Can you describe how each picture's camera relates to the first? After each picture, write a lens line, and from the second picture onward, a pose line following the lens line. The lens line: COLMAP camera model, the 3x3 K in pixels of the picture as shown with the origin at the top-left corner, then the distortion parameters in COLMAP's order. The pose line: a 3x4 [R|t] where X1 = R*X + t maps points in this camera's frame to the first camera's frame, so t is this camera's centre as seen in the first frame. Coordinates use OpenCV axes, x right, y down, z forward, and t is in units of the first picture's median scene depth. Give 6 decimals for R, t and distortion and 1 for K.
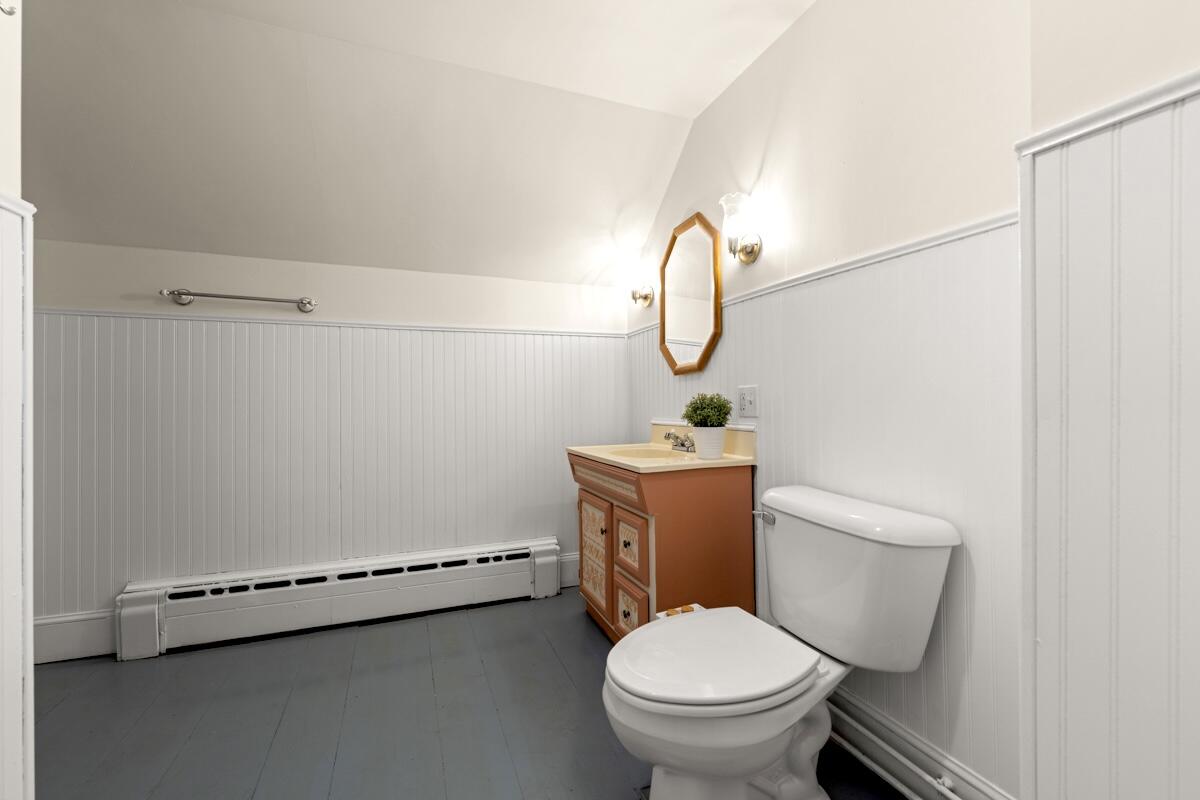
lens RADIAL K [[487.4, 0, 600.0], [0, 487.4, 400.0], [0, 0, 1]] dist [-0.000086, -0.000243]
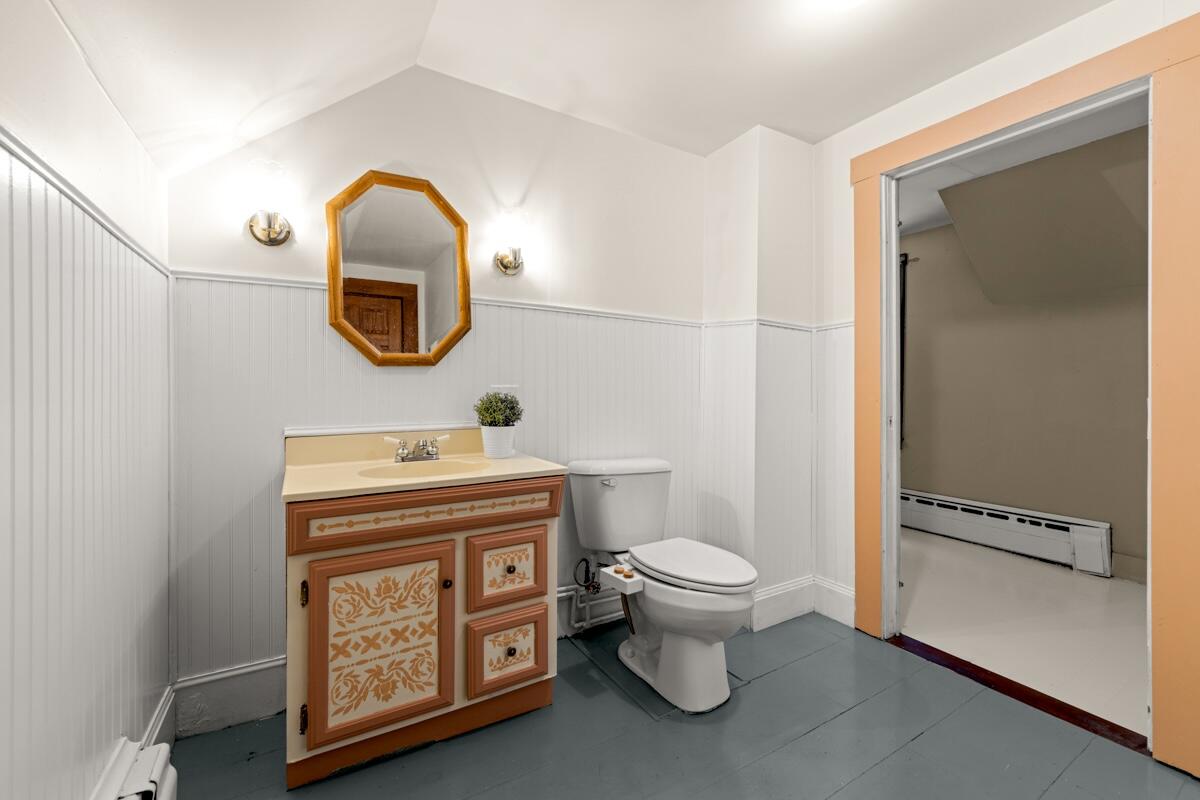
lens RADIAL K [[487.4, 0, 600.0], [0, 487.4, 400.0], [0, 0, 1]] dist [-0.000086, -0.000243]
pose [[-0.157718, 0.007061, 0.987459, -0.776383], [0.003135, 0.999973, -0.006649, 0.008235], [-0.987479, 0.002047, -0.157736, 0.943672]]
